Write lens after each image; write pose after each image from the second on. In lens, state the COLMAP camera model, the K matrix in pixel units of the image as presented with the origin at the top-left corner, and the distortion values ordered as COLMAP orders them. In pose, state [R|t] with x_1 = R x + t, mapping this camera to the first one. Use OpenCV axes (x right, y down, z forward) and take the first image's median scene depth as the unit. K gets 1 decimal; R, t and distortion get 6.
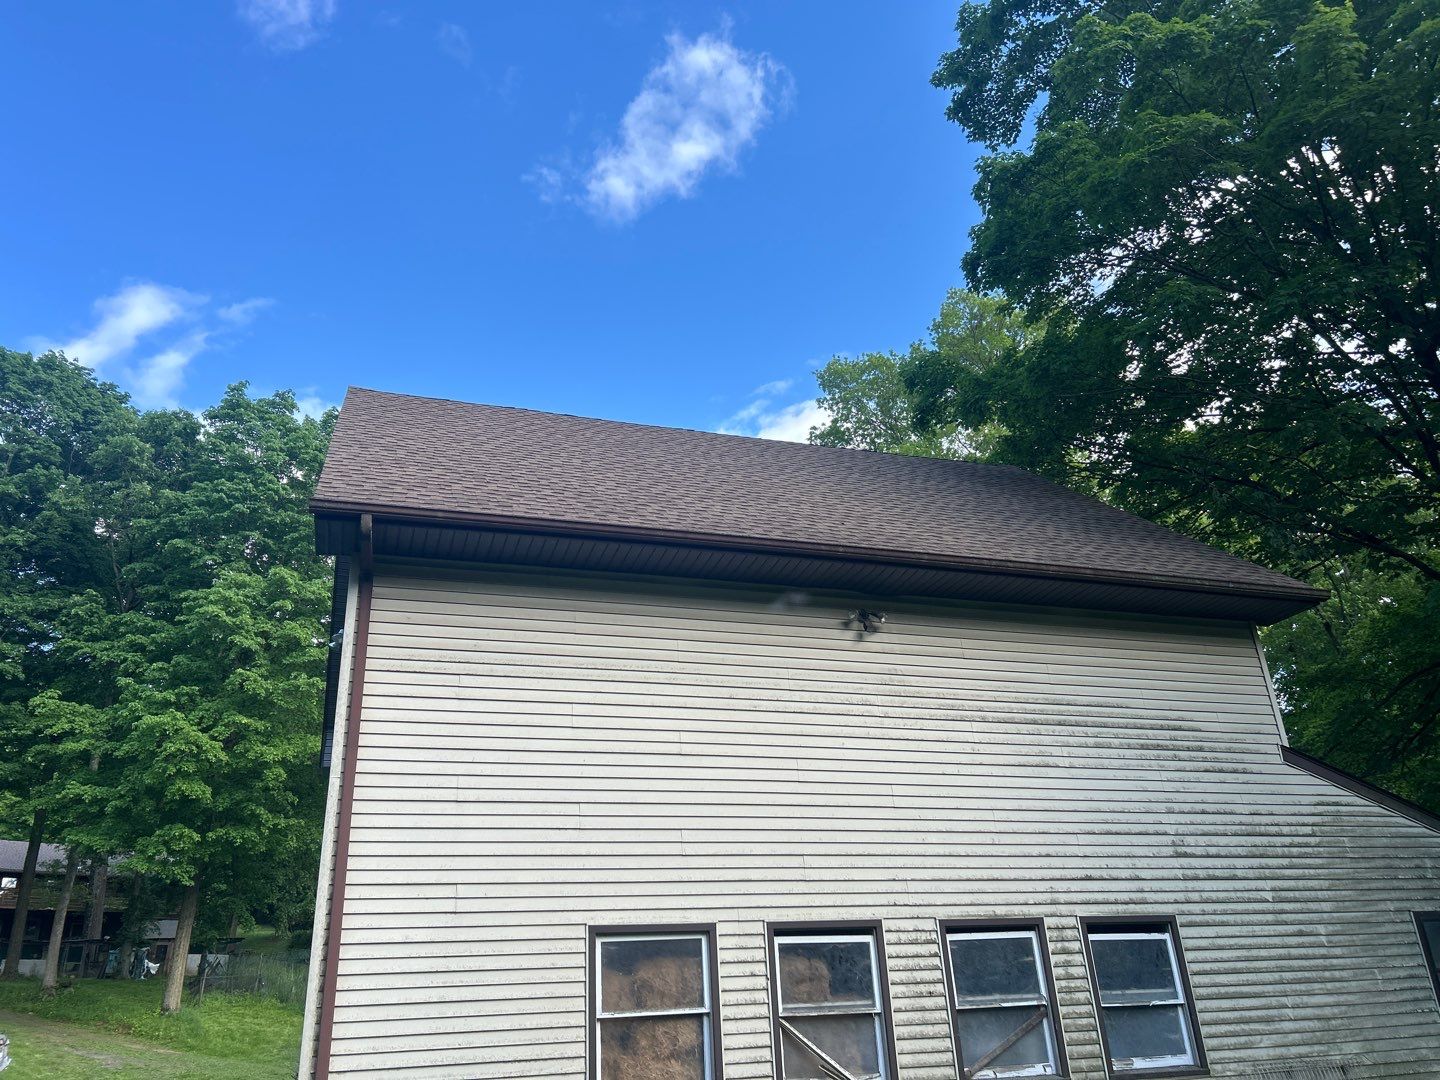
lens RADIAL K [[1113.8, 0, 720.0], [0, 1113.8, 540.0], [0, 0, 1]] dist [0.031113, -0.053657]
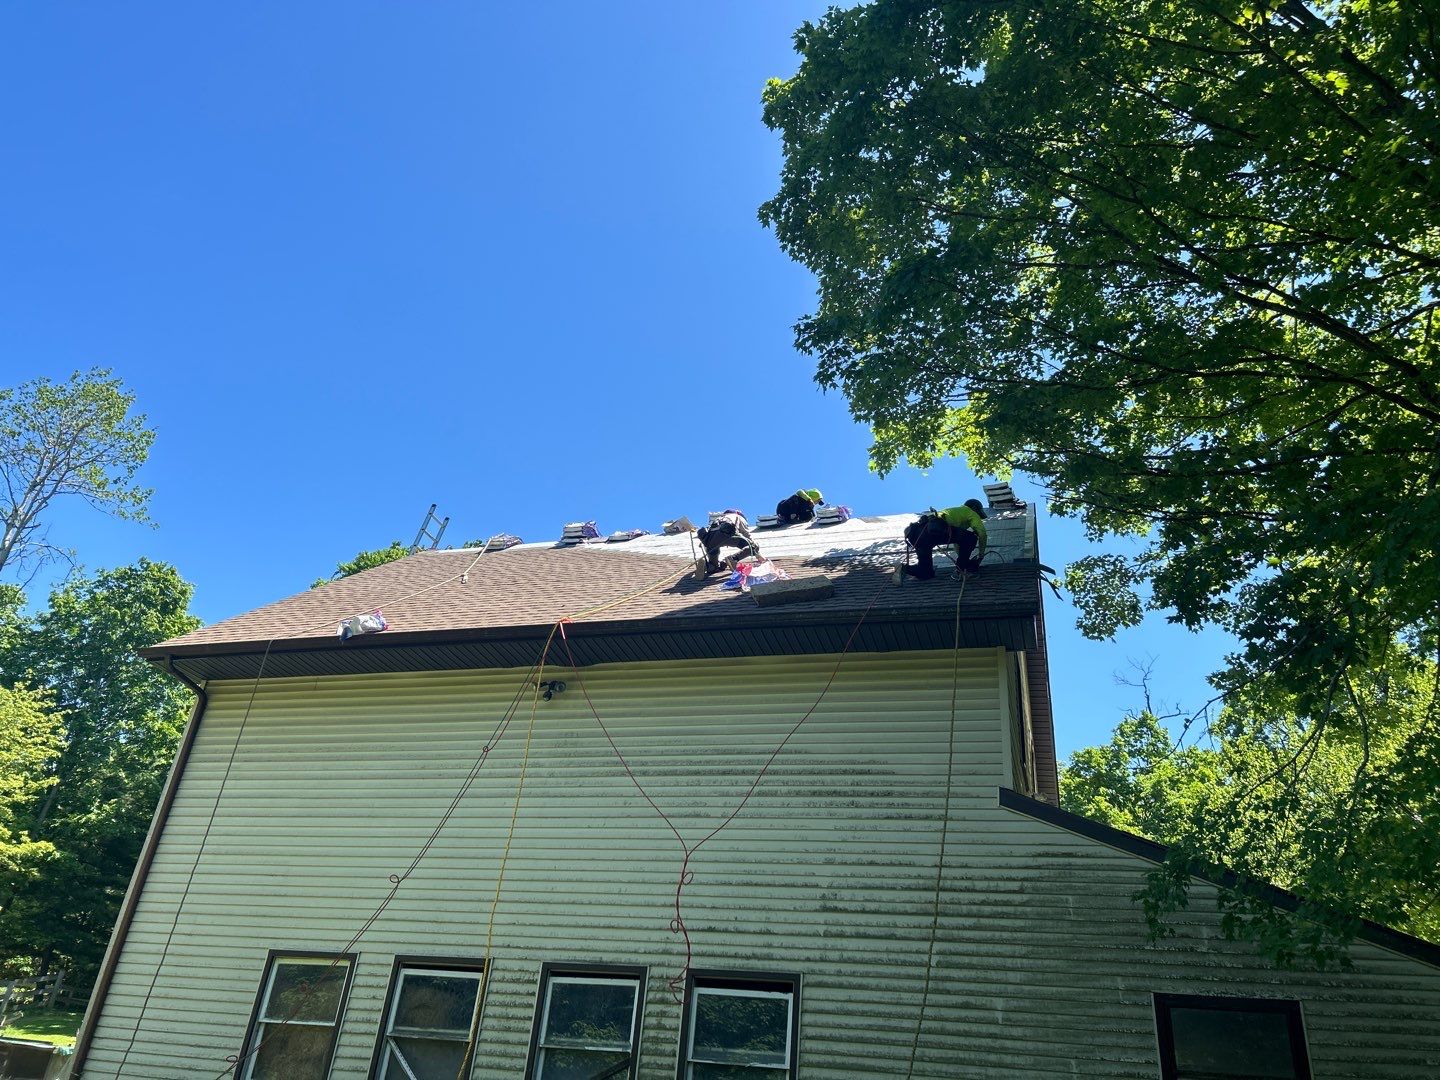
lens RADIAL K [[1113.8, 0, 720.0], [0, 1113.8, 540.0], [0, 0, 1]] dist [0.031113, -0.053657]
pose [[0.818556, -0.166984, -0.549620, 0.917302], [0.119742, 0.985398, -0.121048, 0.081973], [0.561807, 0.033272, 0.826599, 0.174331]]
